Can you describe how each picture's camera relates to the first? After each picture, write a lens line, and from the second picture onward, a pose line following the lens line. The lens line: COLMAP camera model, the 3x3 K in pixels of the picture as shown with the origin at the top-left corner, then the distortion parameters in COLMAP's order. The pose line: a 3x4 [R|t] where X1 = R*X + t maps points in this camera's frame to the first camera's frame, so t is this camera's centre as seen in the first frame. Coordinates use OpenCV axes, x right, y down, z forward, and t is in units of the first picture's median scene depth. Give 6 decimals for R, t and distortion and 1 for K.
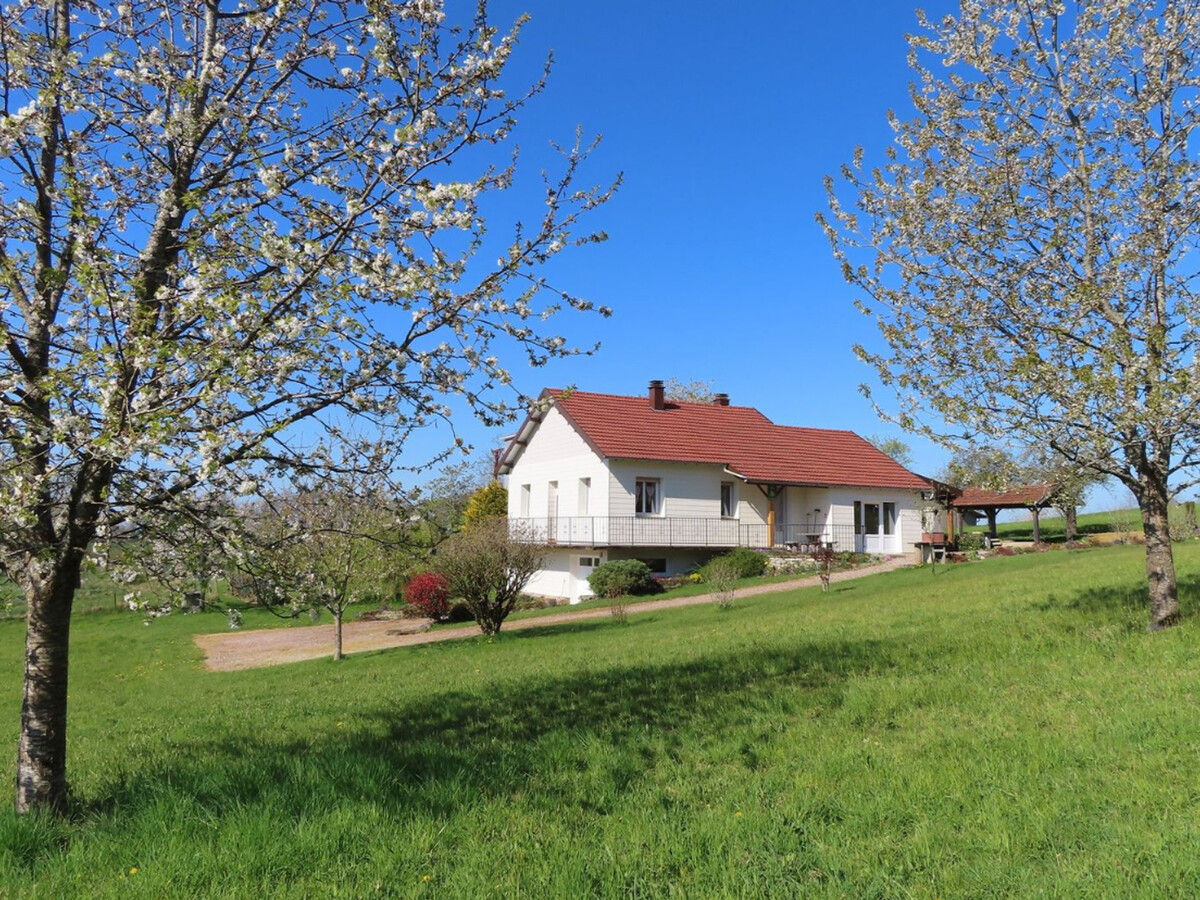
lens RADIAL K [[933.3, 0, 600.0], [0, 933.3, 450.0], [0, 0, 1]] dist [-0.002211, -0.000975]
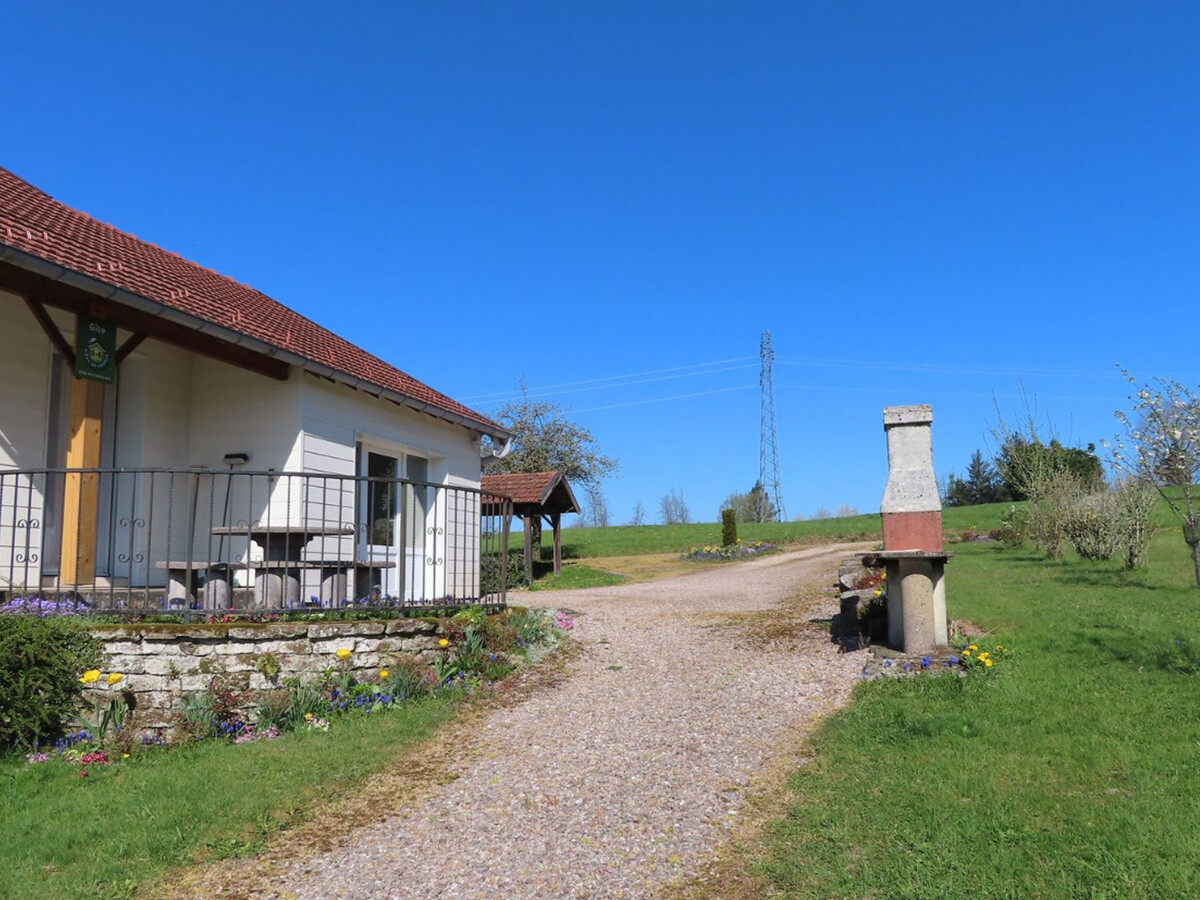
lens RADIAL K [[1058.9, 0, 600.0], [0, 1058.9, 450.0], [0, 0, 1]] dist [-0.005226, -0.005833]
pose [[0.734097, 0.079267, 0.674402, 0.102432], [-0.060571, 0.996848, -0.051233, 0.076506], [-0.676337, -0.003239, 0.736585, 0.726942]]
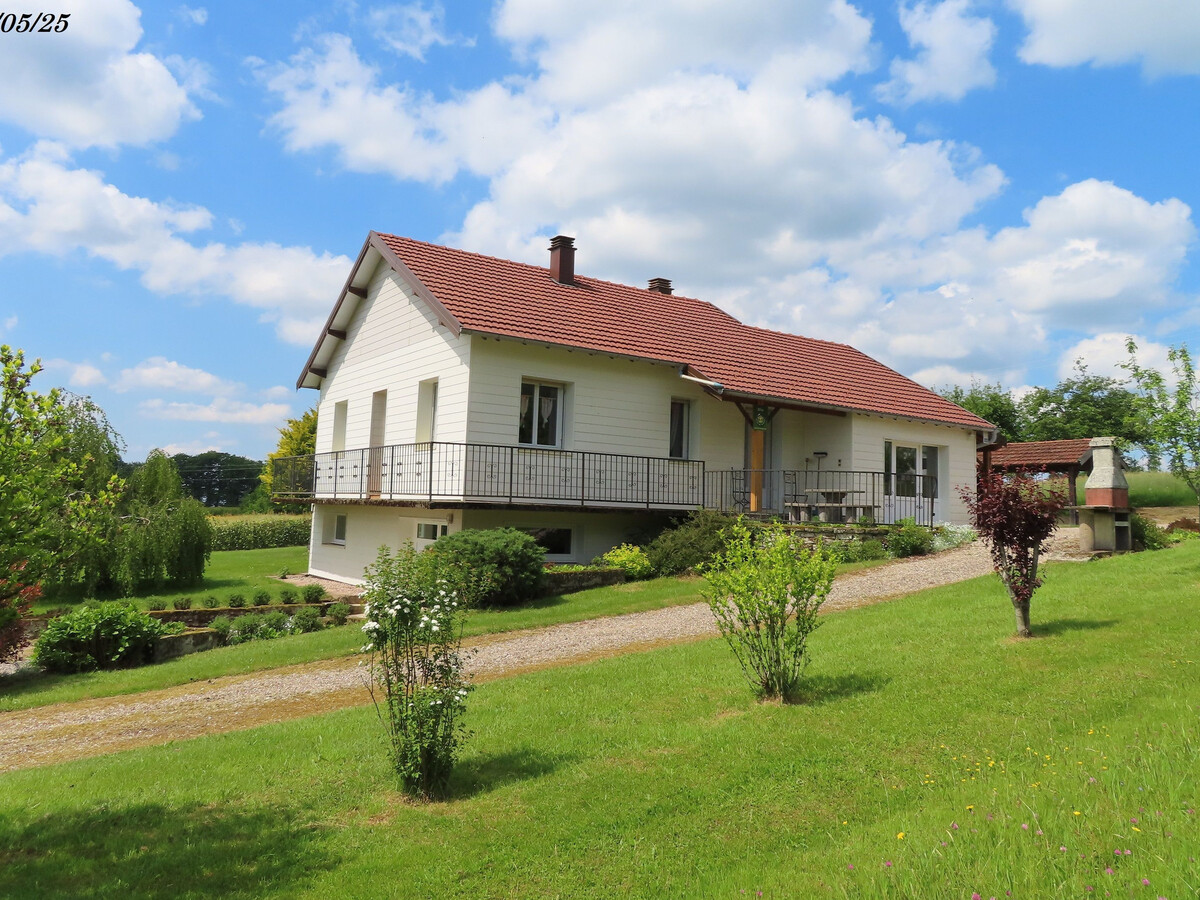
lens RADIAL K [[933.3, 0, 600.0], [0, 933.3, 450.0], [0, 0, 1]] dist [-0.002211, -0.000975]
pose [[0.992810, 0.031797, 0.115405, 0.021838], [-0.035461, 0.998926, 0.029837, 0.051903], [-0.114332, -0.033715, 0.992870, 0.444962]]
